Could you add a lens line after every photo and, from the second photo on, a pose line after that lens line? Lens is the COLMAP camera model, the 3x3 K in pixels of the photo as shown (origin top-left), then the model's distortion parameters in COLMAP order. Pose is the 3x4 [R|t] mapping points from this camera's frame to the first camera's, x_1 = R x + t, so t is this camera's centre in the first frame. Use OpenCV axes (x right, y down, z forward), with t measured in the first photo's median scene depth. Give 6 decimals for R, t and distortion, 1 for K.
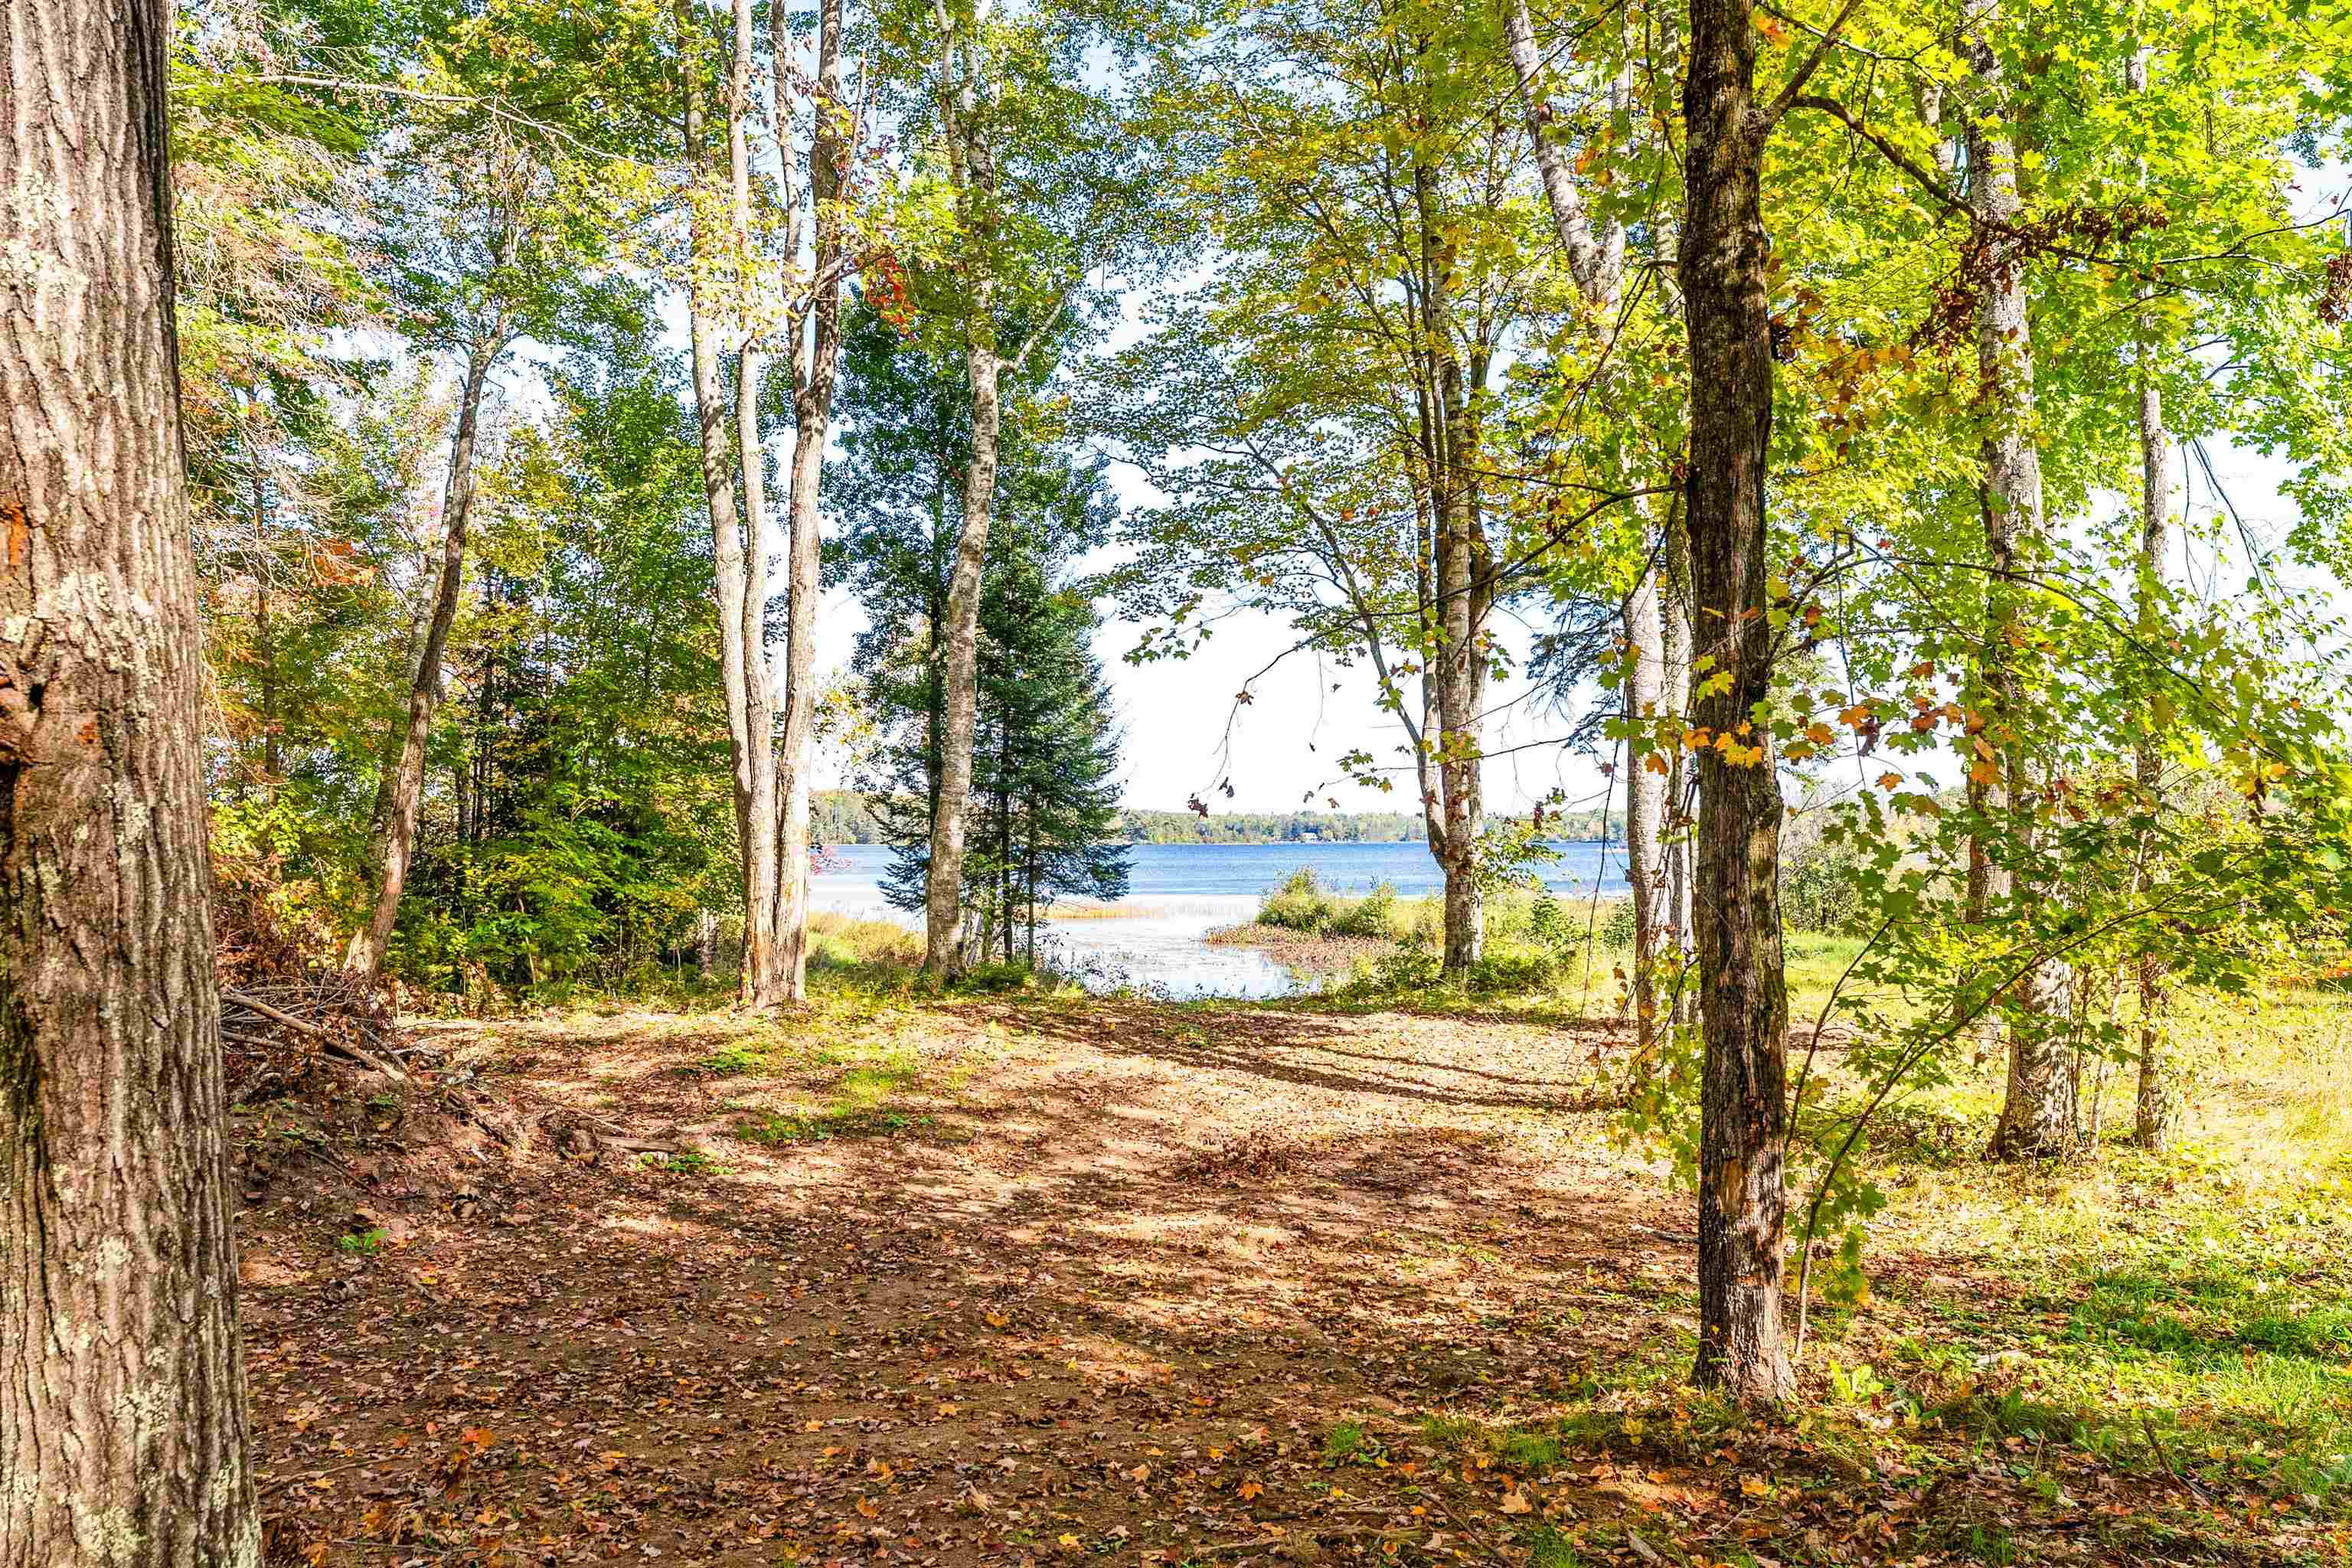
lens RADIAL K [[1610.1, 0, 1173.0], [0, 1610.1, 792.1], [0, 0, 1]] dist [-0.009824, -0.000720]
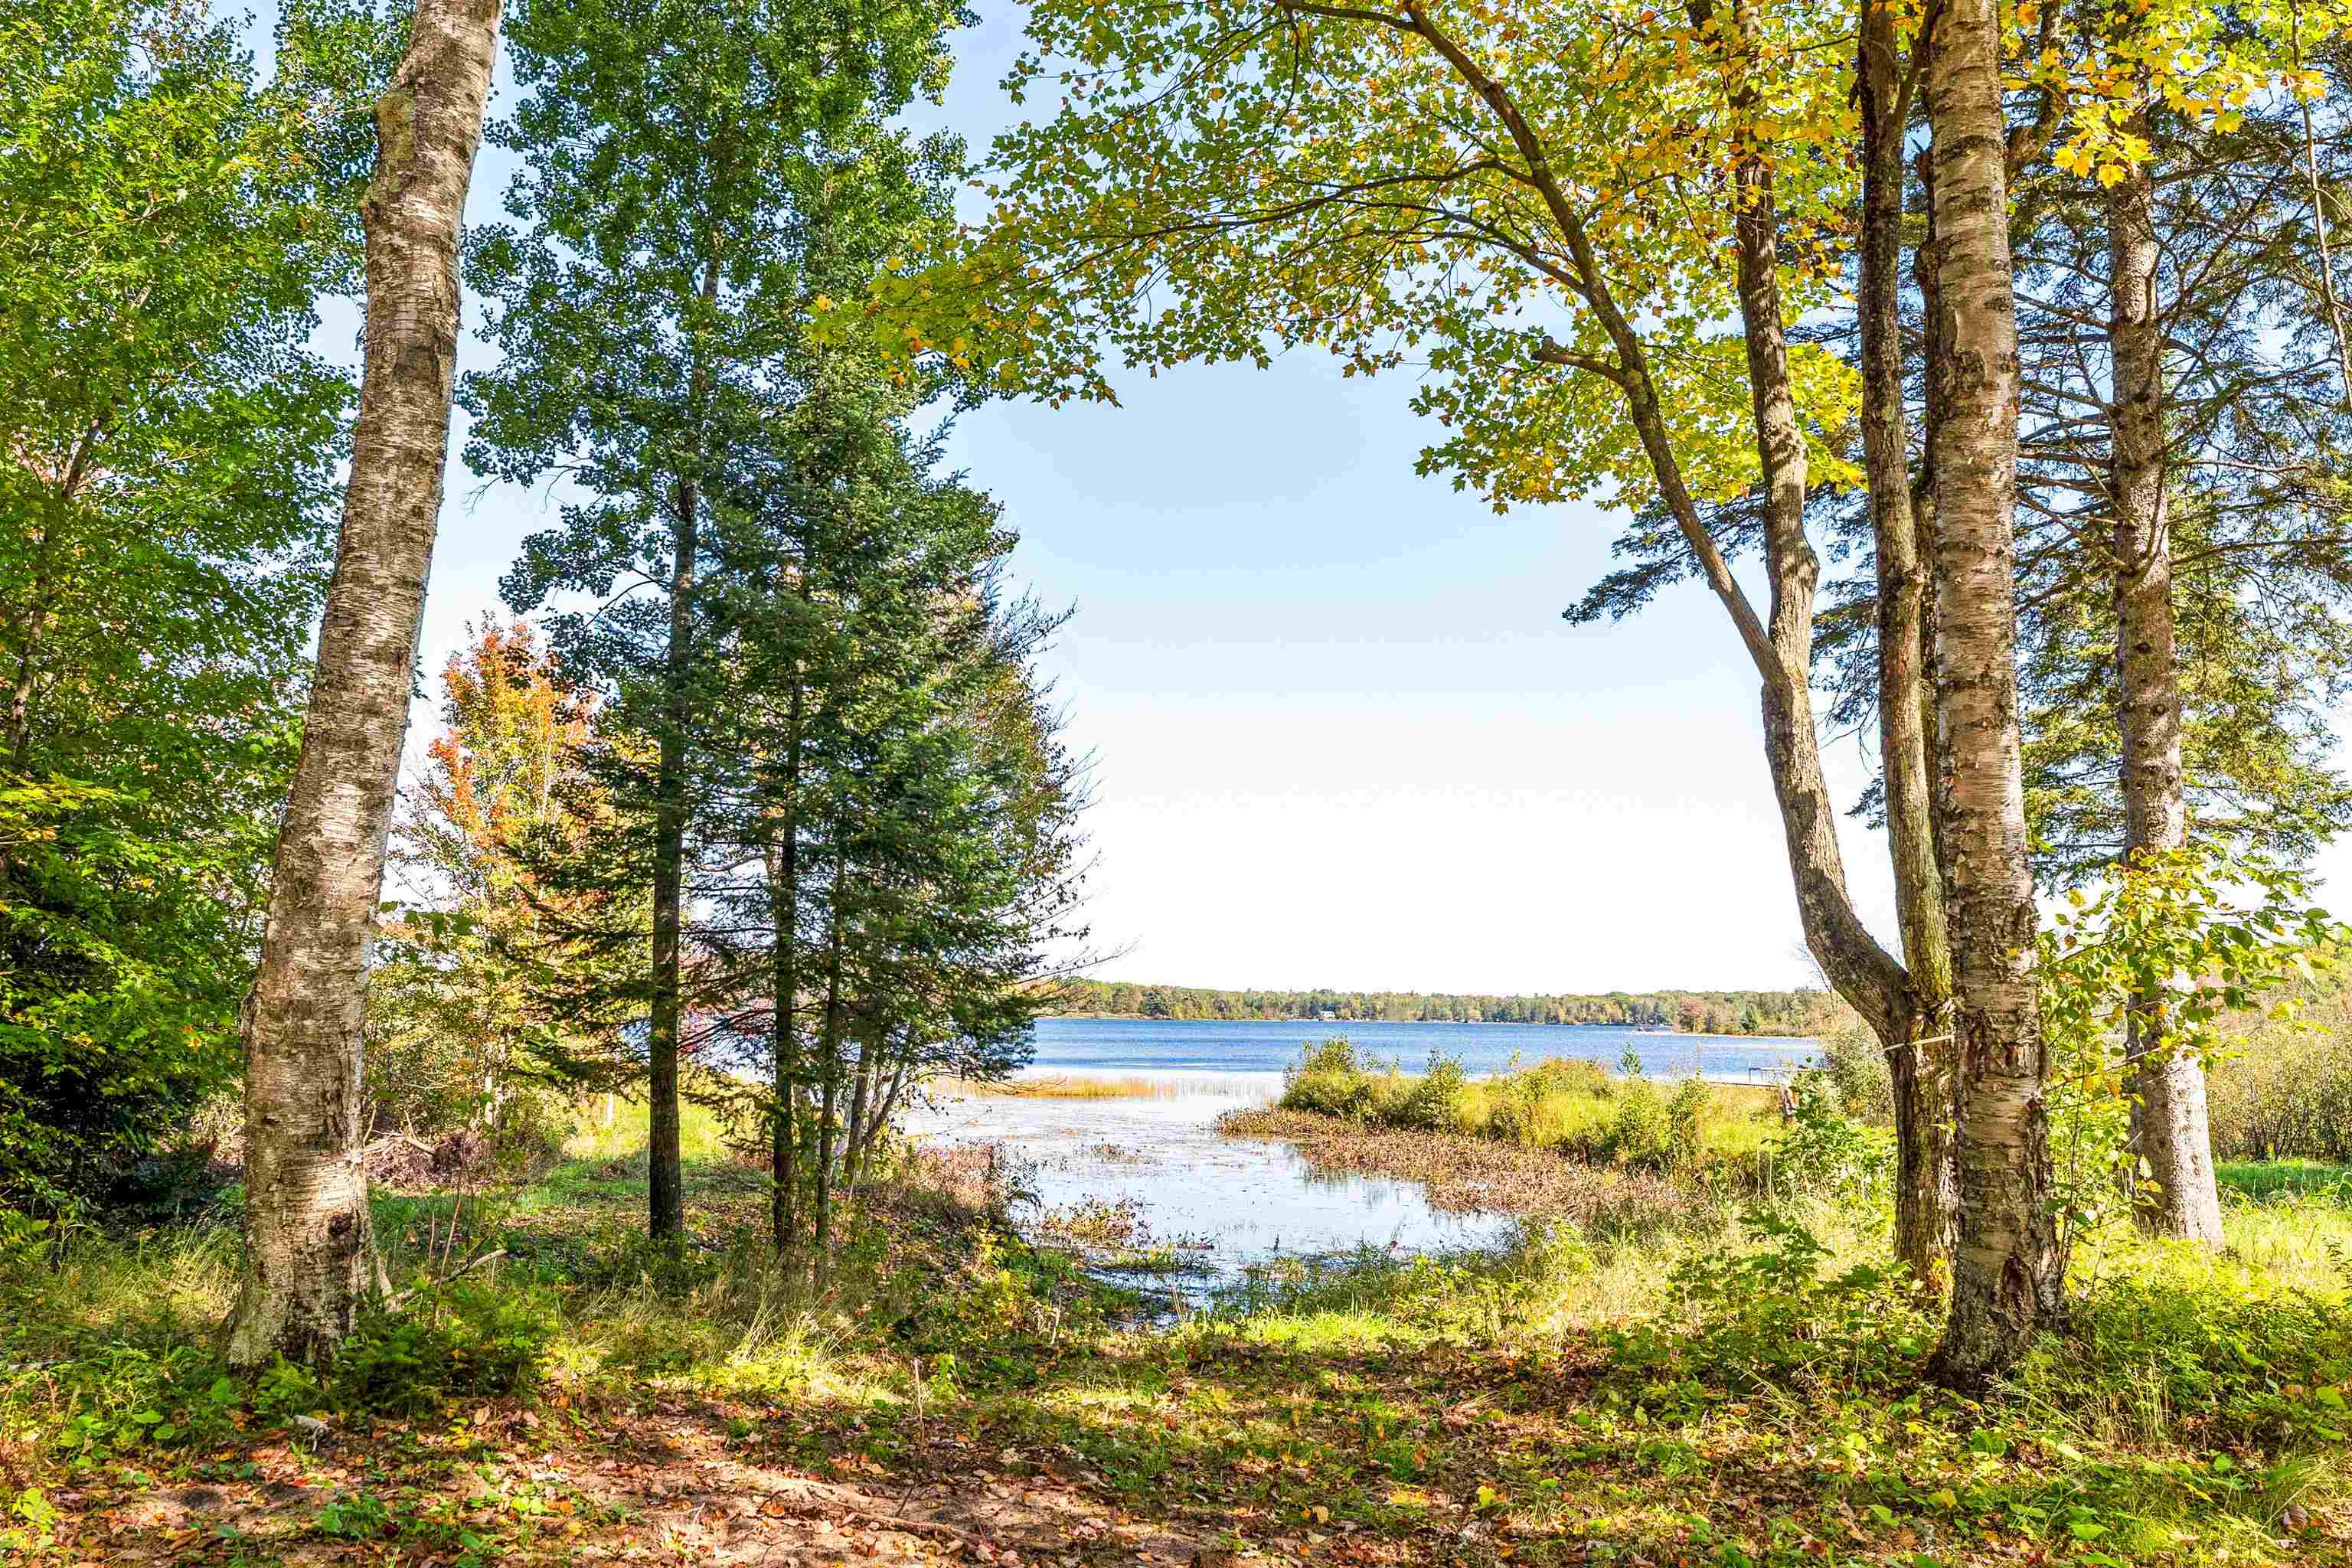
lens RADIAL K [[1610.1, 0, 1181.3], [0, 1610.1, 772.0], [0, 0, 1]] dist [-0.009824, -0.000720]
pose [[0.999839, 0.015804, -0.008532, 0.016306], [-0.016710, 0.992705, -0.119408, 0.032762], [0.006583, 0.119531, 0.992809, 0.504349]]
